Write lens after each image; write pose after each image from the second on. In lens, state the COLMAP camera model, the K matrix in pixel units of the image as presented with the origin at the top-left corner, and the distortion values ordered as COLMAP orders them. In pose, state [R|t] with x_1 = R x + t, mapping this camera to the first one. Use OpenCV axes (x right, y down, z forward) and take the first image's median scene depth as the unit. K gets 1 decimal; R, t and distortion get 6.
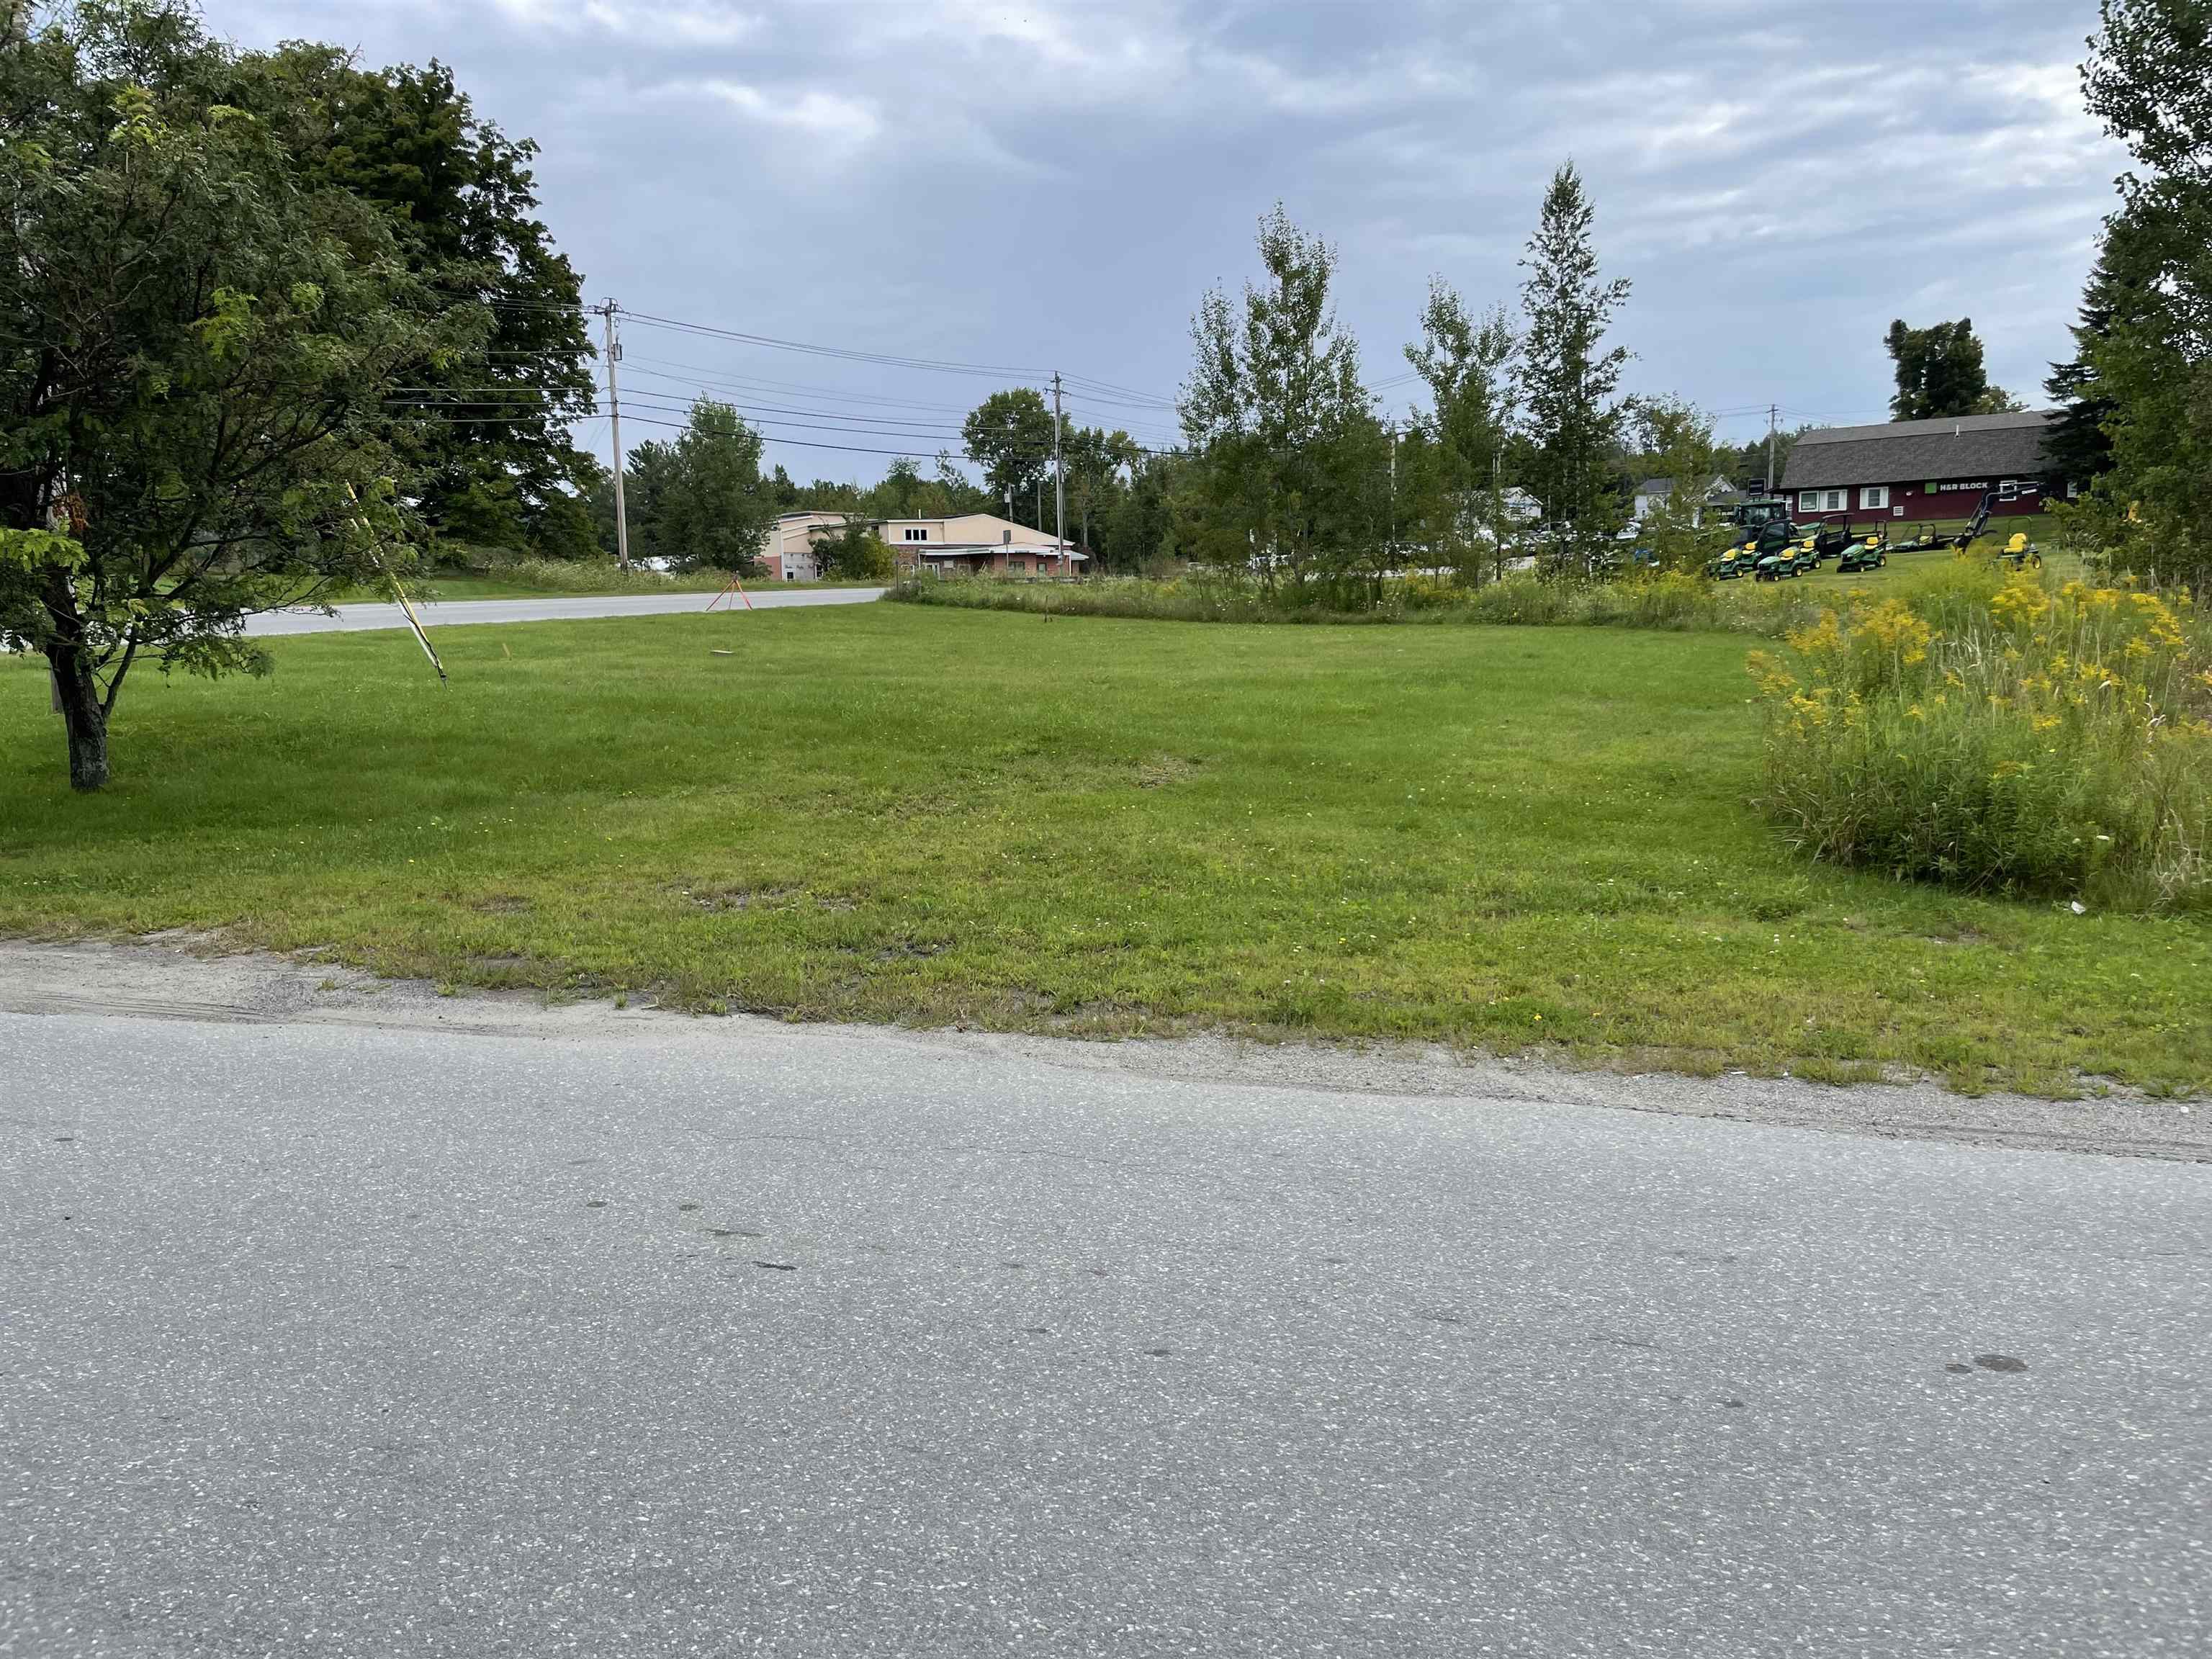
lens RADIAL K [[1679.6, 0, 1128.4], [0, 1679.6, 812.9], [0, 0, 1]] dist [0.086822, -0.111289]
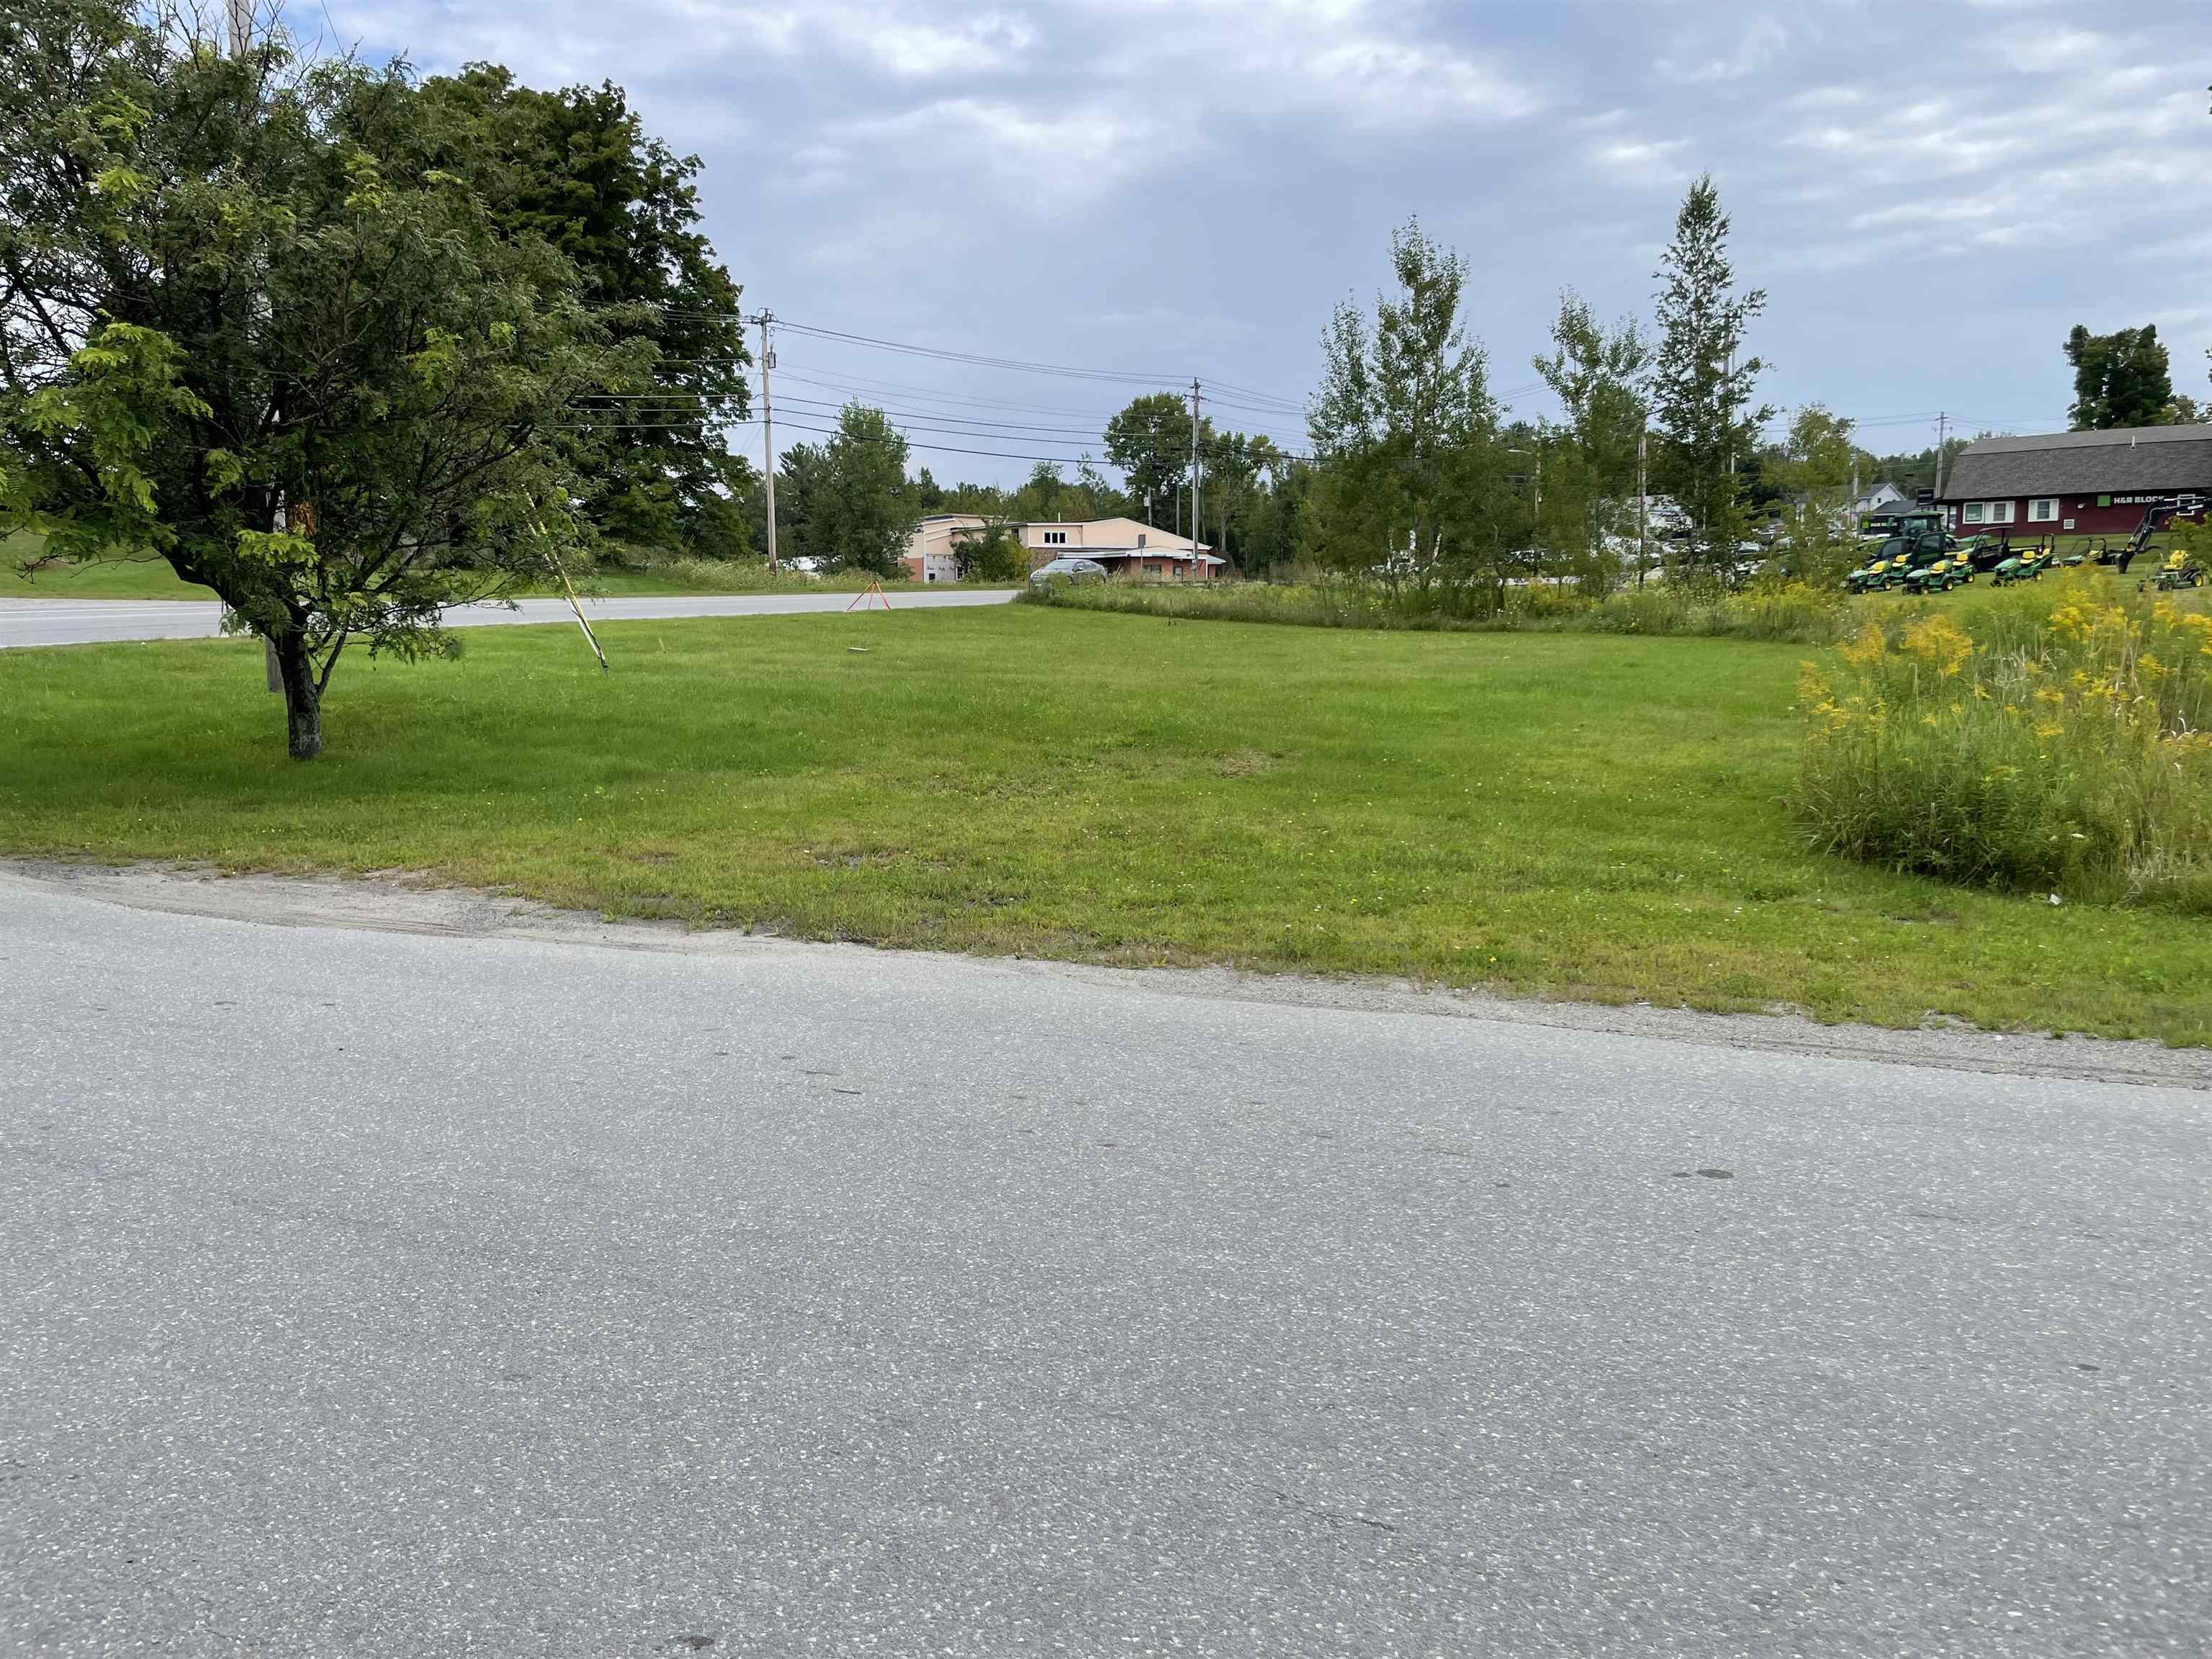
lens RADIAL K [[1679.6, 0, 1130.2], [0, 1679.6, 806.2], [0, 0, 1]] dist [0.086822, -0.111289]
pose [[0.996665, 0.023861, -0.078030, 0.036284], [-0.024331, 0.999691, -0.005084, 0.011570], [0.077884, 0.006966, 0.996938, -0.103091]]
